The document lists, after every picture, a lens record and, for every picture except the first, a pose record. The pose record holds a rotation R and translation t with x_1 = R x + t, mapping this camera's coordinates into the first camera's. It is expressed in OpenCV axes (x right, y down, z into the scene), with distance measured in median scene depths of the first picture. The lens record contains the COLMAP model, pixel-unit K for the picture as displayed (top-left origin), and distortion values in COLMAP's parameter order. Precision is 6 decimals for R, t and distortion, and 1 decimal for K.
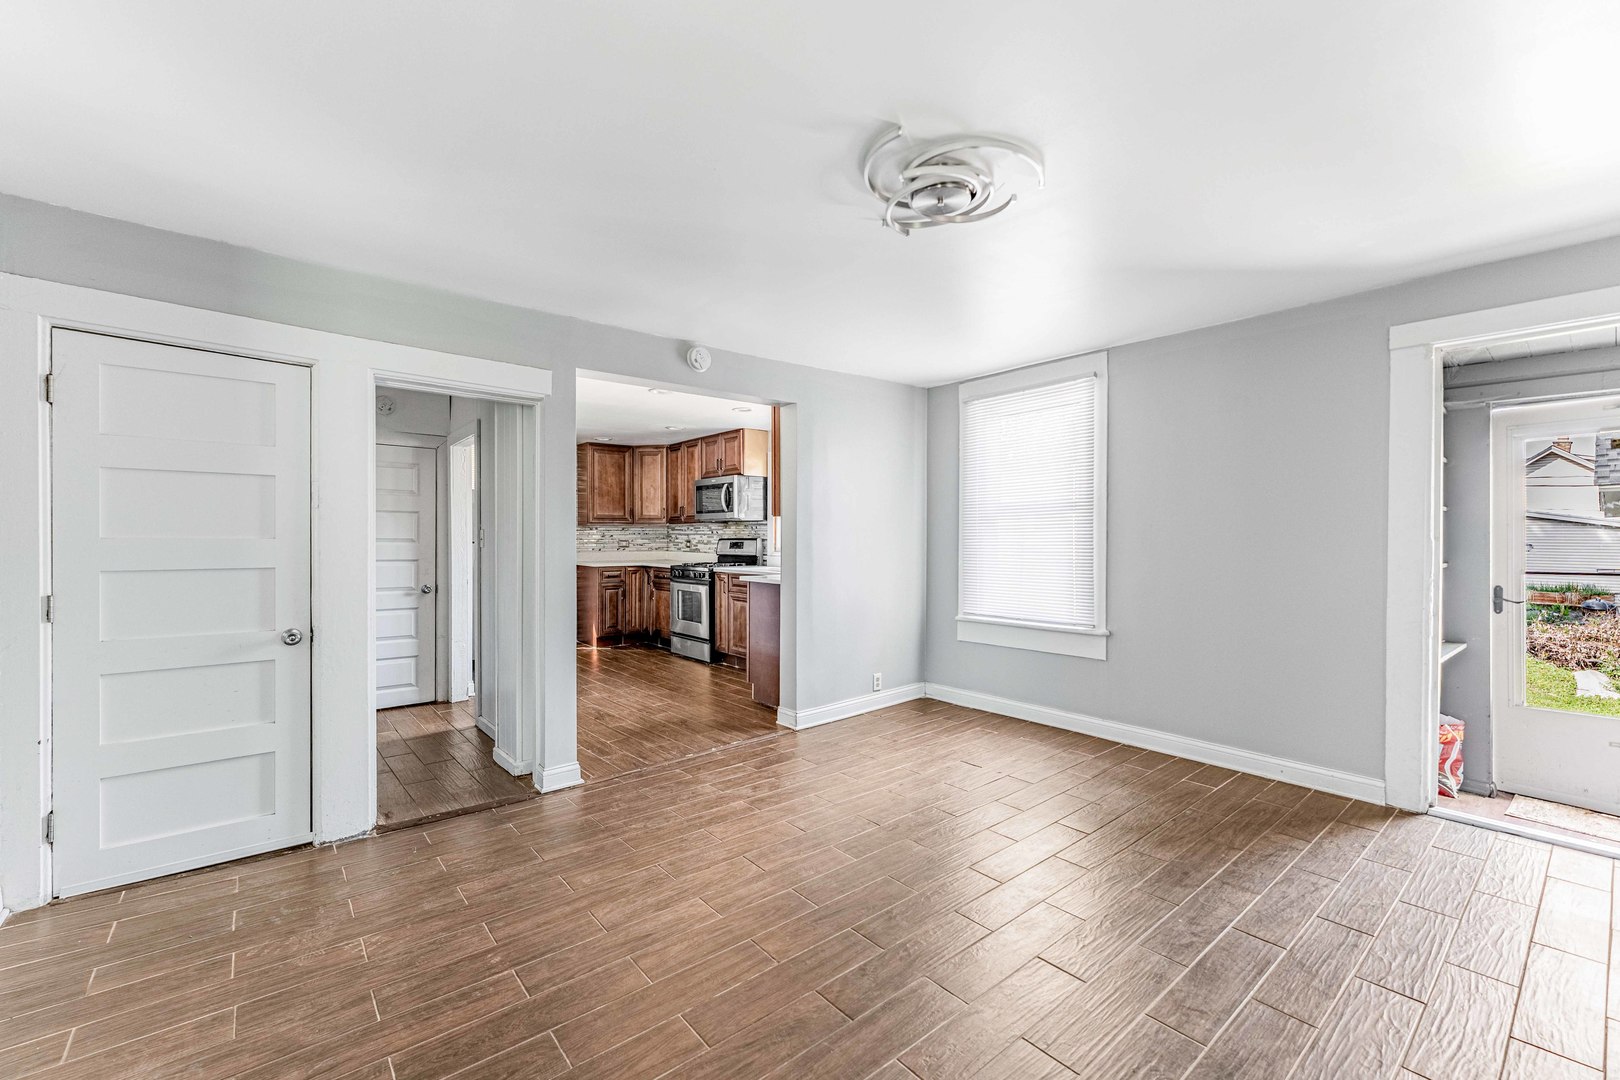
lens RADIAL K [[665.5, 0, 814.0], [0, 665.5, 540.2], [0, 0, 1]] dist [0.000853, -0.000366]
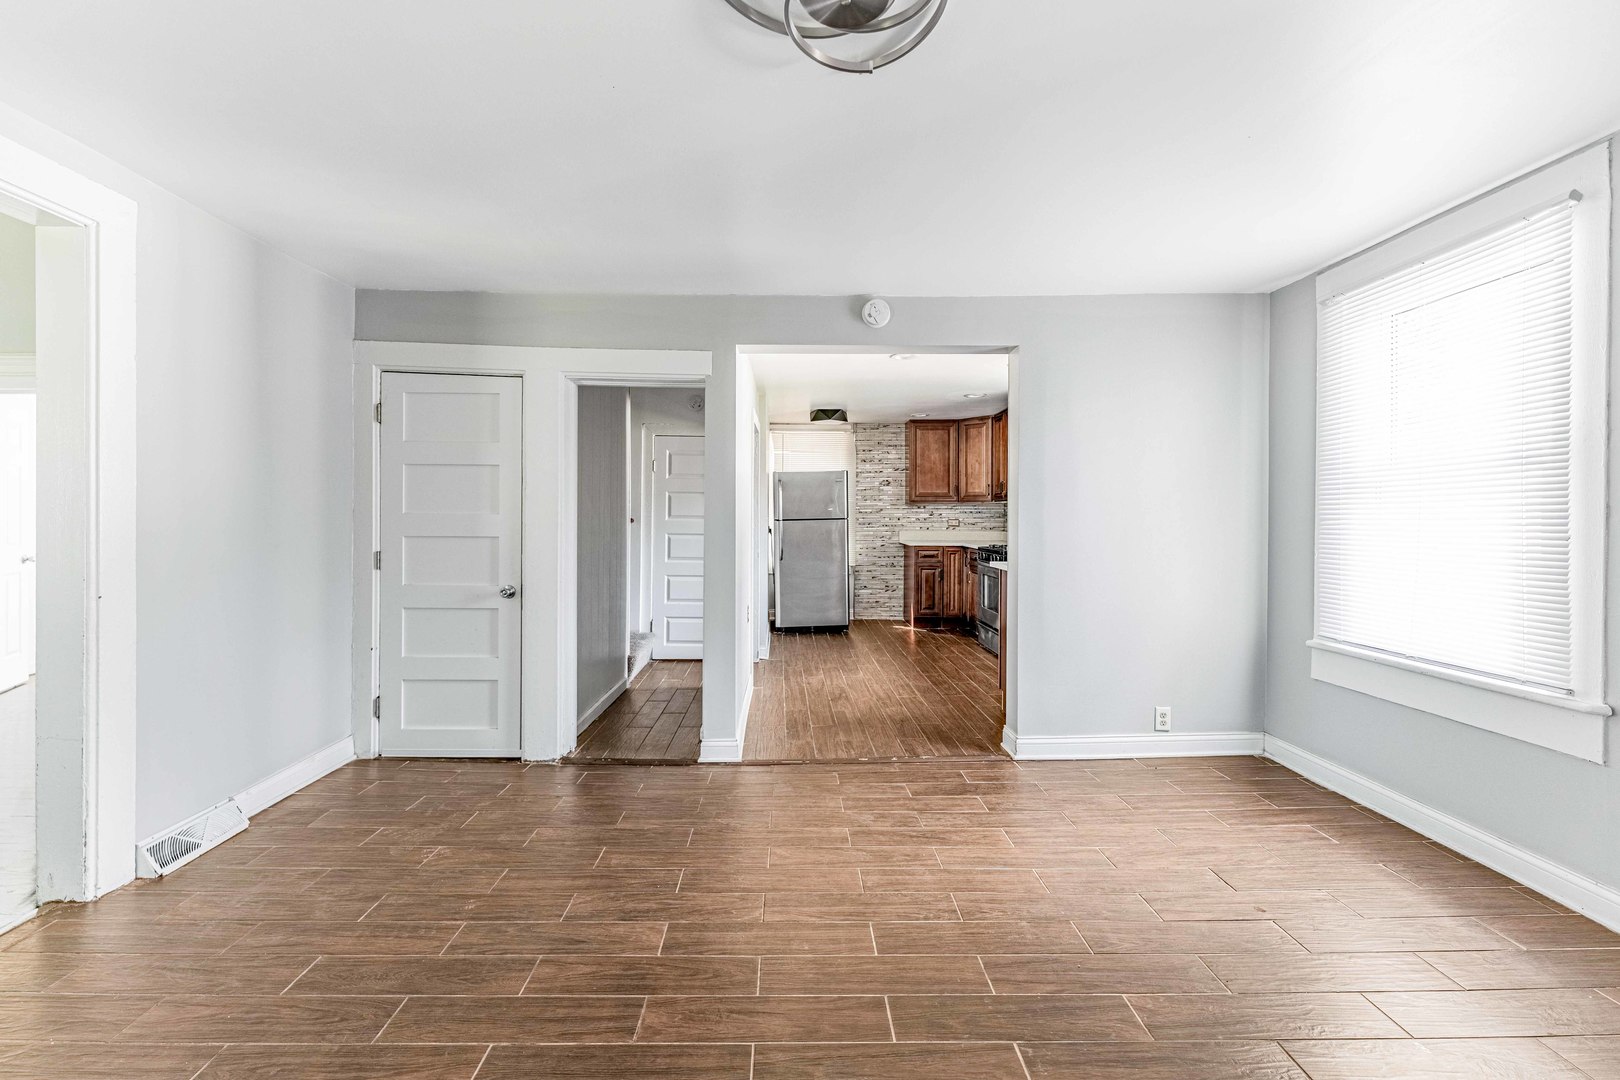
lens RADIAL K [[665.0, 0, 807.9], [0, 665.0, 517.4], [0, 0, 1]] dist [0.001582, -0.000093]
pose [[0.776893, 0.004538, -0.629617, 0.263198], [-0.006853, 0.999976, -0.001249, 0.000741], [0.629596, 0.005285, 0.776905, 0.217381]]
